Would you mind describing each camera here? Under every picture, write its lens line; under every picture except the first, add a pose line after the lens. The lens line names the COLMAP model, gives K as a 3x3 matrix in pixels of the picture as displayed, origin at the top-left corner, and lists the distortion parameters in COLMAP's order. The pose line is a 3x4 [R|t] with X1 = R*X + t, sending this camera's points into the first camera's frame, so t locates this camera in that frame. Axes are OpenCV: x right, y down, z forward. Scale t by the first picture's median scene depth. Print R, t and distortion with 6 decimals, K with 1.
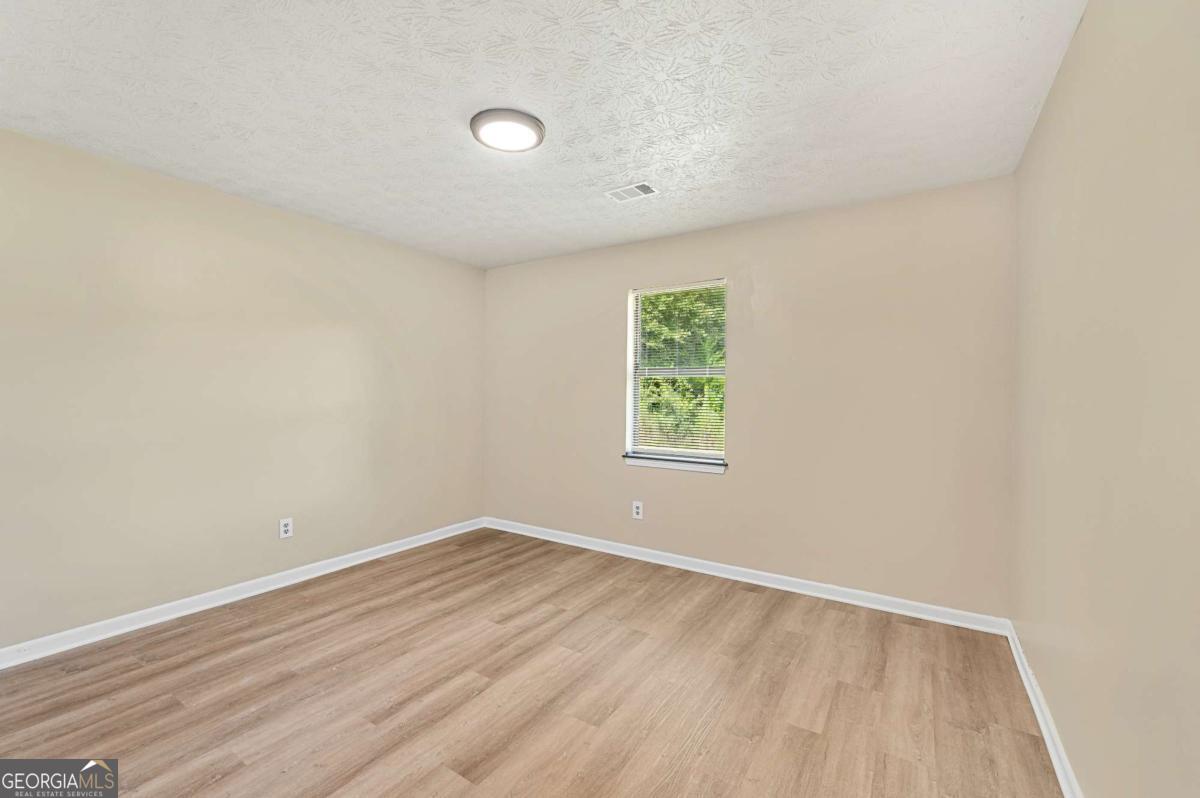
lens RADIAL K [[498.9, 0, 600.0], [0, 498.9, 399.0], [0, 0, 1]] dist [0.000468, 0.000161]
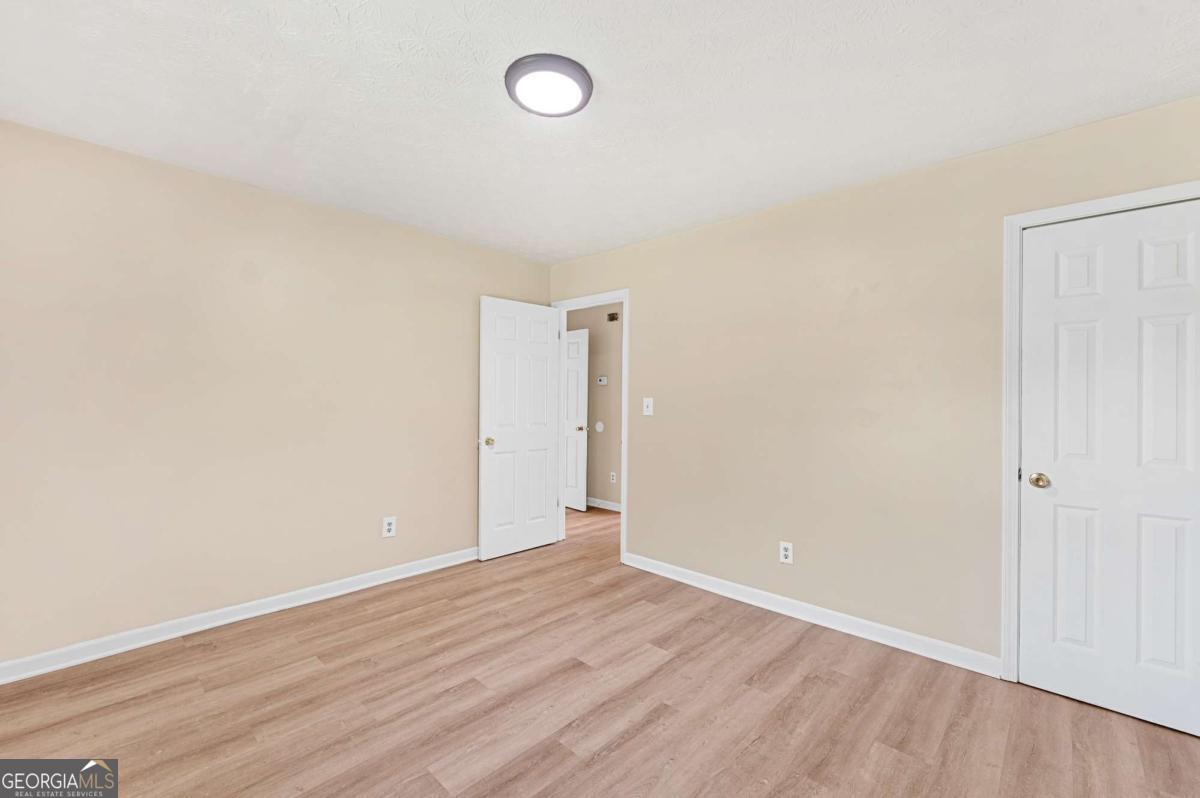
lens RADIAL K [[498.9, 0, 600.0], [0, 498.9, 399.0], [0, 0, 1]] dist [0.000468, 0.000161]
pose [[-0.983383, -0.015768, 0.180855, -0.474227], [-0.015750, 0.999875, 0.001533, -0.012114], [-0.180856, -0.001340, -0.983509, 1.992970]]
